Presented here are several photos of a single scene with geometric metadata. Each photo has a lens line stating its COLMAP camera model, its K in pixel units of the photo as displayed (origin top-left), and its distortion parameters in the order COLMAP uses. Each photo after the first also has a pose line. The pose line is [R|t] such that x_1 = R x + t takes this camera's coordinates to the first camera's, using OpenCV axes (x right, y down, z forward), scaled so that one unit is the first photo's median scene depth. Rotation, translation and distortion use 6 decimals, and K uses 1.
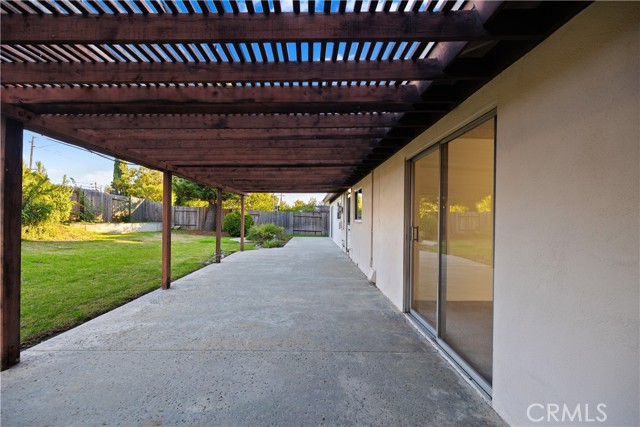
lens RADIAL K [[273.9, 0, 307.1], [0, 273.9, 215.3], [0, 0, 1]] dist [0.005396, 0.000389]
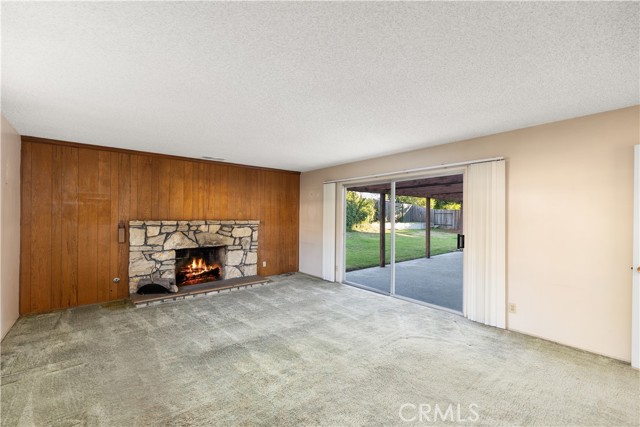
lens RADIAL K [[273.9, 0, 315.5], [0, 273.9, 215.4], [0, 0, 1]] dist [0.005396, 0.000389]
pose [[0.649498, -0.003996, -0.760353, 0.400943], [0.007155, 0.999974, 0.000856, -0.039077], [0.760330, -0.005996, 0.649510, -0.776602]]
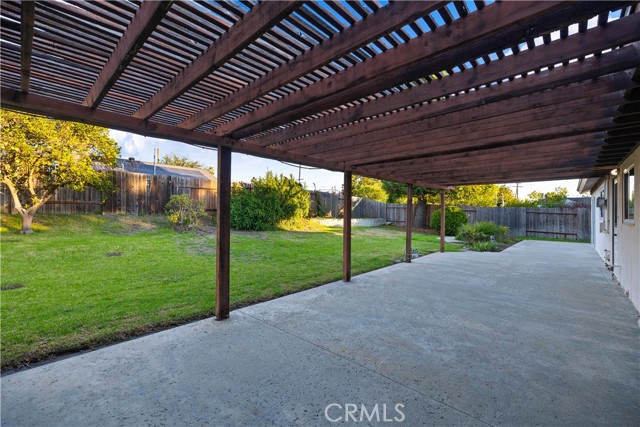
lens RADIAL K [[273.9, 0, 317.8], [0, 273.9, 208.4], [0, 0, 1]] dist [0.005396, 0.000389]
pose [[0.741471, -0.011315, -0.670889, 0.109904], [0.003602, 0.999911, -0.012883, -0.002718], [0.670975, 0.007136, 0.741446, 0.118898]]
